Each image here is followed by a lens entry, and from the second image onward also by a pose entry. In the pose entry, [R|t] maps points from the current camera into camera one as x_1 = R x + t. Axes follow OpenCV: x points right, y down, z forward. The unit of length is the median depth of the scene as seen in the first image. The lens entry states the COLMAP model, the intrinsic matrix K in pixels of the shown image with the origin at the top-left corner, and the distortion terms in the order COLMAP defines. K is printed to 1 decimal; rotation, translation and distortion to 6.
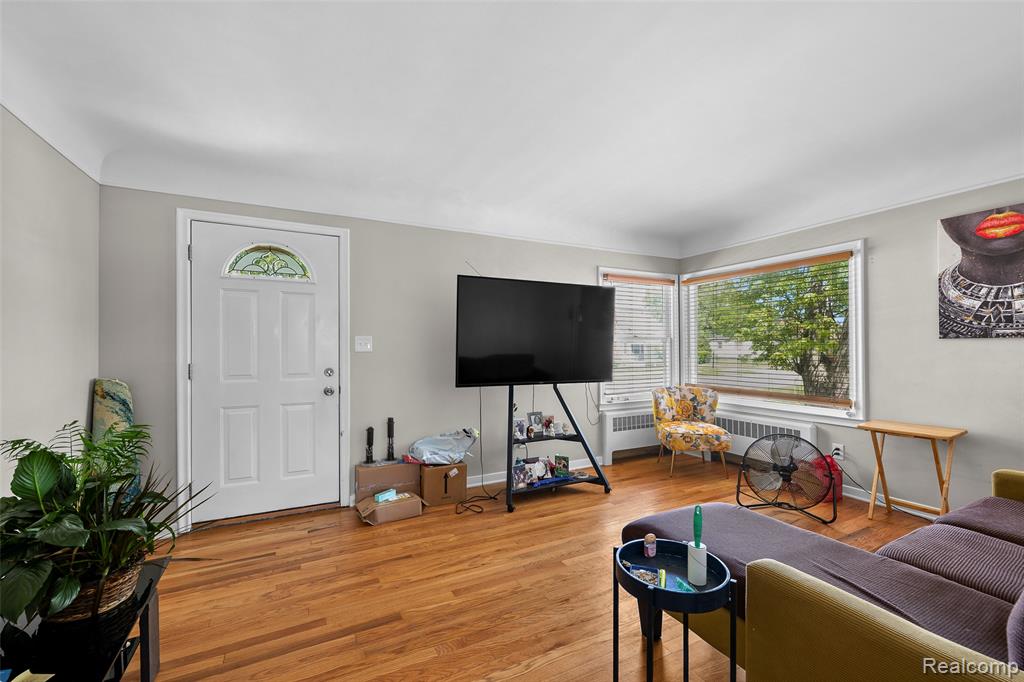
lens RADIAL K [[420.5, 0, 513.8], [0, 420.5, 343.8], [0, 0, 1]] dist [-0.001131, 0.000225]
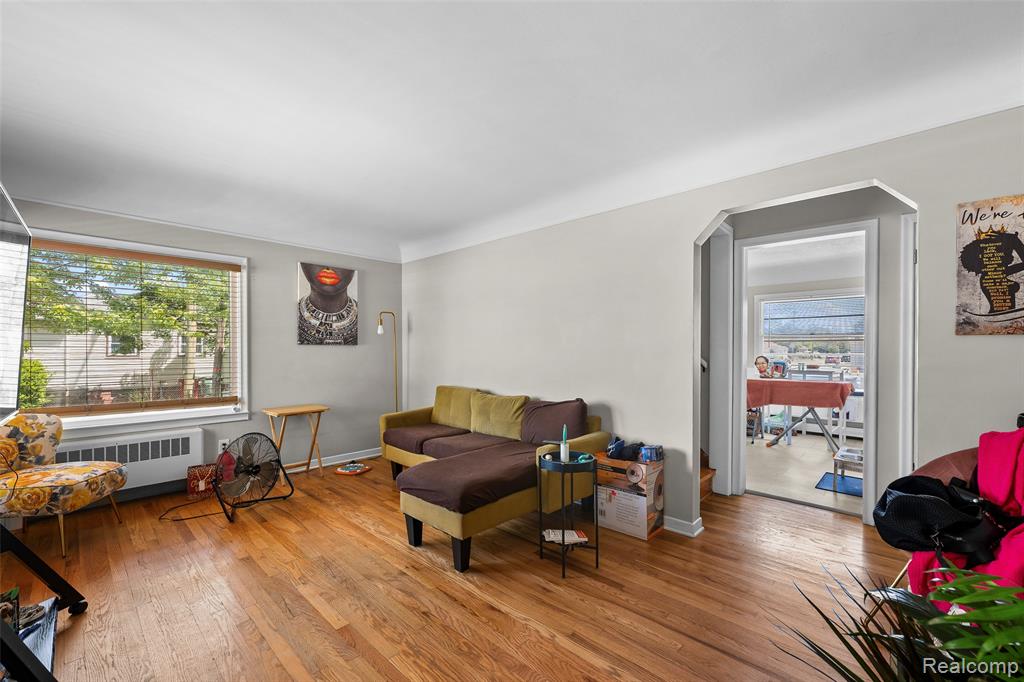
lens RADIAL K [[420.5, 0, 512.2], [0, 420.5, 347.4], [0, 0, 1]] dist [-0.001131, 0.000225]
pose [[-0.332770, 0.010028, 0.942955, -0.591812], [-0.009629, 0.999855, -0.014032, 0.011219], [-0.942959, -0.013749, -0.332625, 0.793628]]
